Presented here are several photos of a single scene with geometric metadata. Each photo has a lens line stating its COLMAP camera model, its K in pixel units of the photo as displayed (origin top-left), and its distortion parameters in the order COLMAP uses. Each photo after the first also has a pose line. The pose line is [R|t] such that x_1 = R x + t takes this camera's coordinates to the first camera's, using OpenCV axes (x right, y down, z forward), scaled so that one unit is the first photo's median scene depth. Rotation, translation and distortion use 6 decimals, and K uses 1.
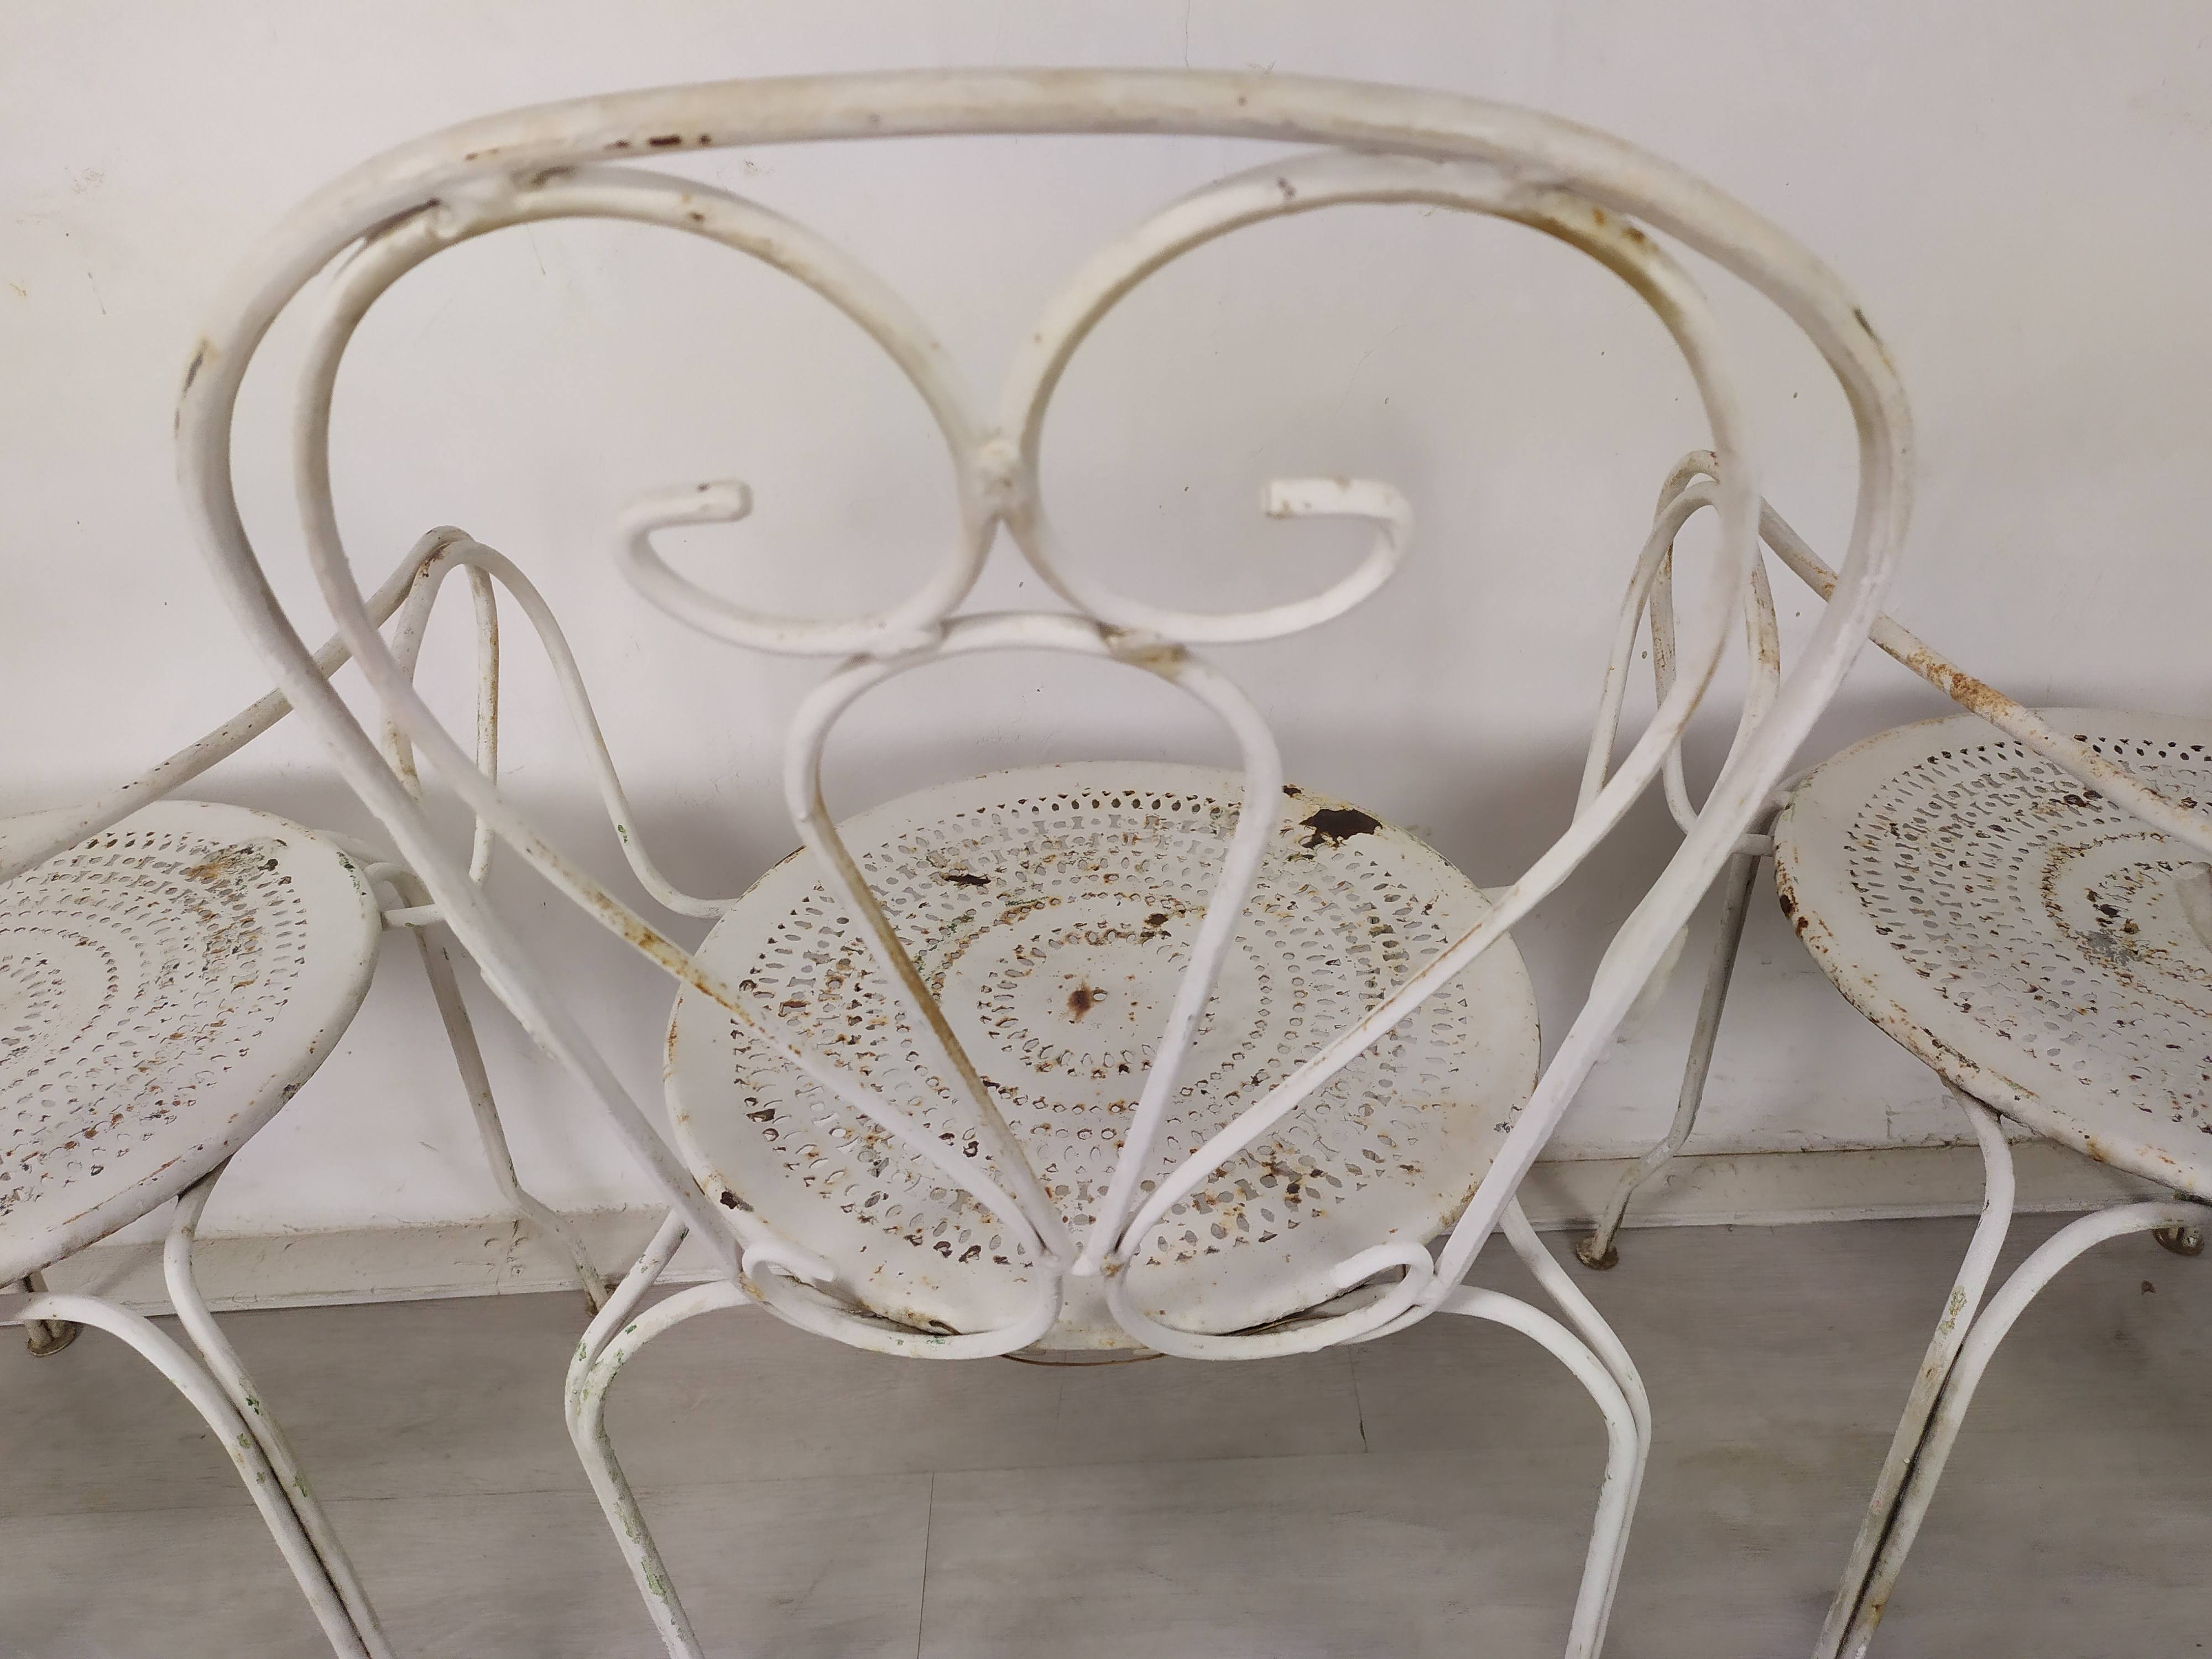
lens RADIAL K [[1682.3, 0, 1109.7], [0, 1682.3, 830.7], [0, 0, 1]] dist [0.048144, -0.054697]
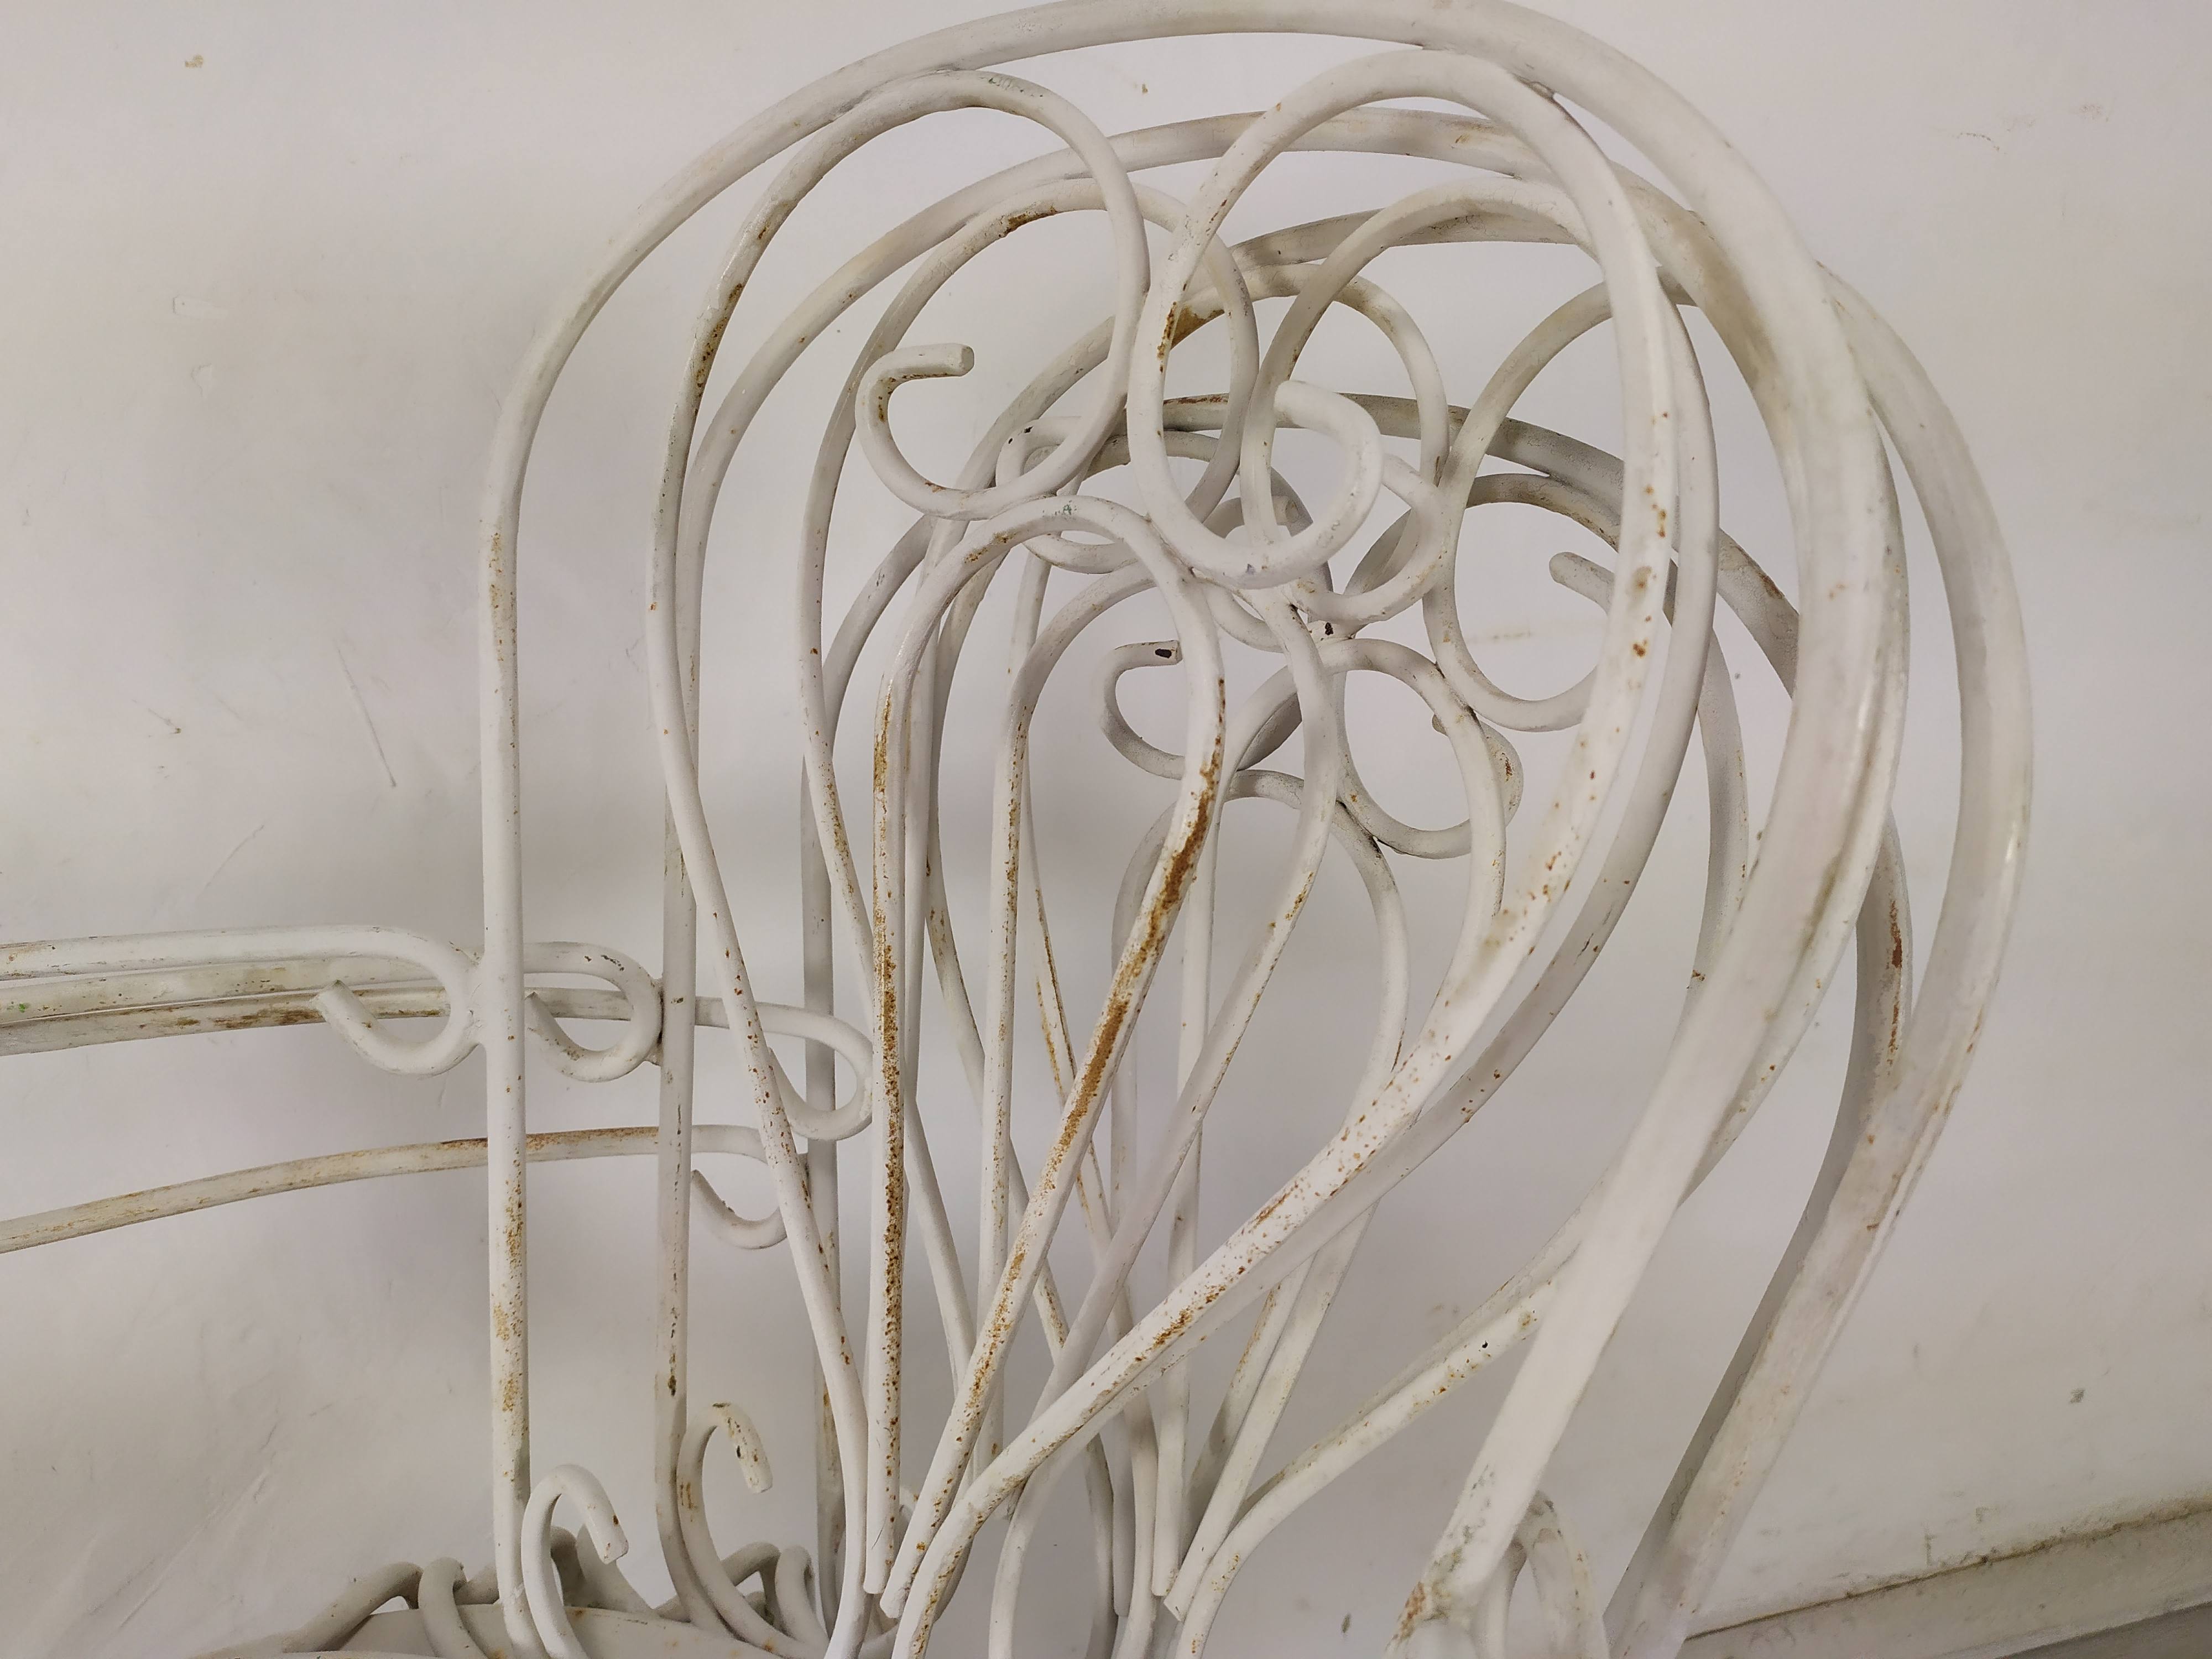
lens RADIAL K [[1682.3, 0, 1132.7], [0, 1682.3, 783.5], [0, 0, 1]] dist [0.048144, -0.054697]
pose [[0.971423, -0.074383, 0.225398, -0.193935], [0.120586, 0.972606, -0.198737, -0.144556], [-0.204440, 0.220238, 0.953782, 0.191666]]
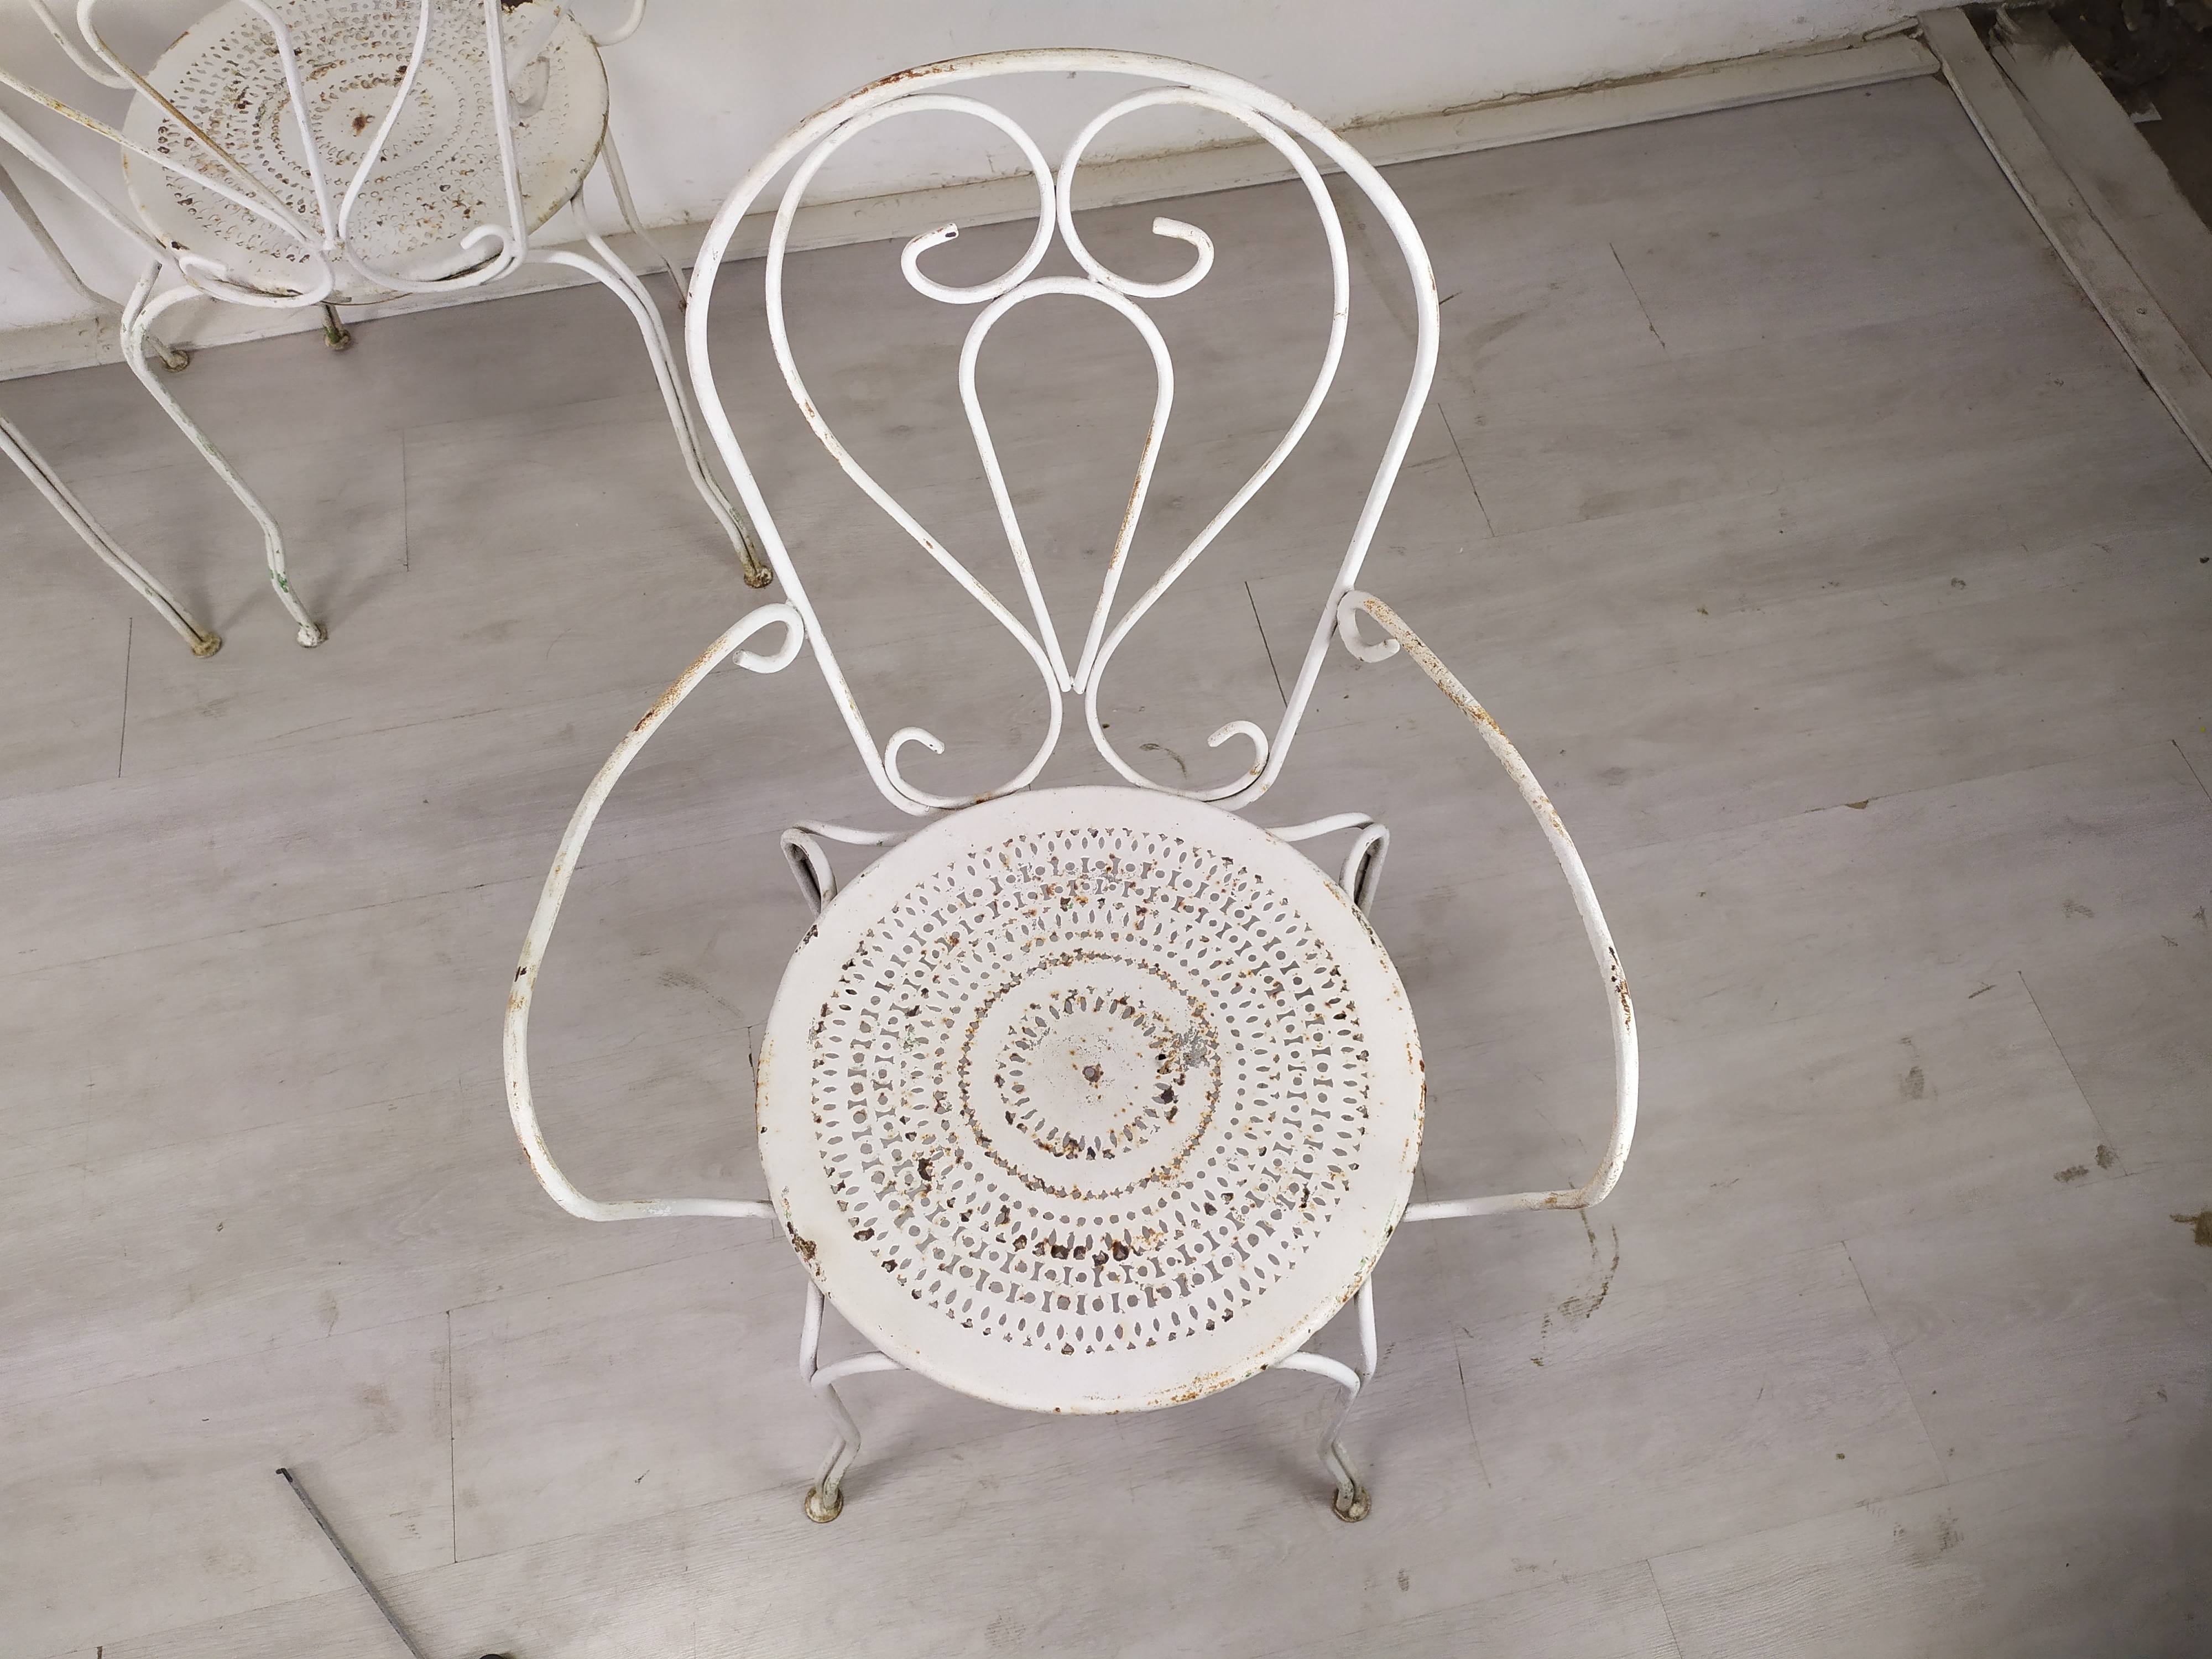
lens RADIAL K [[1682.3, 0, 1125.3], [0, 1682.3, 828.7], [0, 0, 1]] dist [0.048144, -0.054697]
pose [[0.978790, -0.150196, 0.139326, 0.398032], [0.065215, 0.873131, 0.483104, -0.062250], [-0.194210, -0.463771, 0.864407, -1.036174]]
